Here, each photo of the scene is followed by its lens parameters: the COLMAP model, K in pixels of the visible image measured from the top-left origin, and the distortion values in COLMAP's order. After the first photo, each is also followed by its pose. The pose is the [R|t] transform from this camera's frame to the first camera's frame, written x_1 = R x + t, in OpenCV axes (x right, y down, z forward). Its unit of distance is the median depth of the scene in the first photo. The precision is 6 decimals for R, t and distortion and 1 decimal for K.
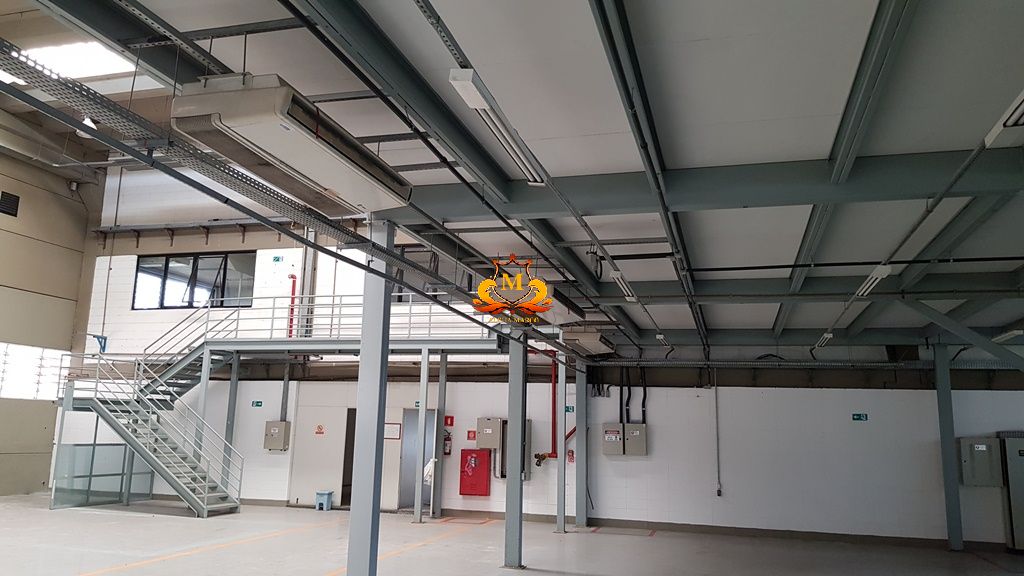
lens RADIAL K [[789.9, 0, 512.0], [0, 789.9, 288.0], [0, 0, 1]] dist [0.090168, -0.001622]
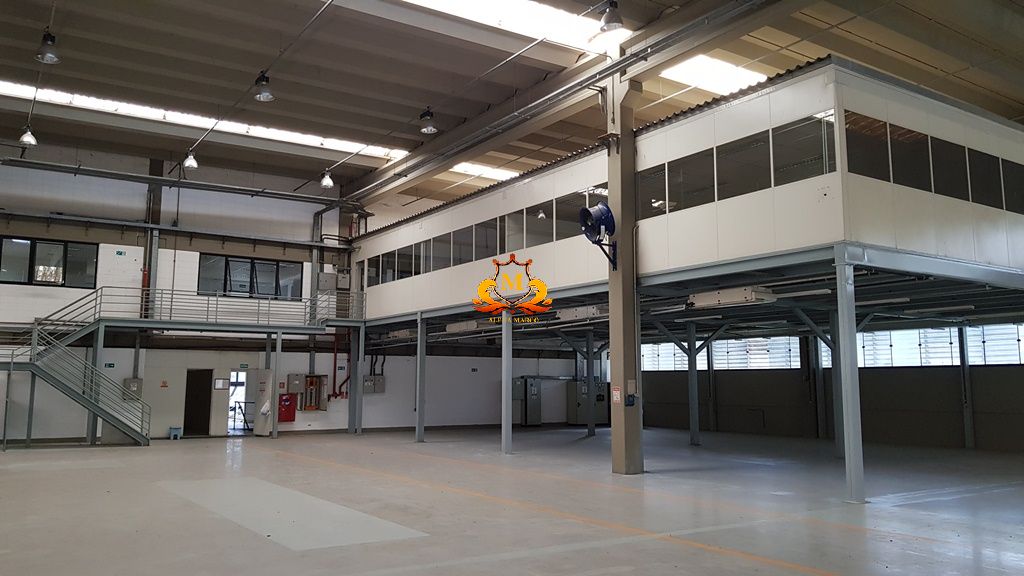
lens RADIAL K [[789.9, 0, 512.0], [0, 789.9, 288.0], [0, 0, 1]] dist [0.090168, -0.001622]
pose [[0.648014, 0.069306, 0.758469, -0.955188], [-0.116670, 0.993131, 0.008931, -0.072537], [-0.752639, -0.094278, 0.651648, -0.355456]]
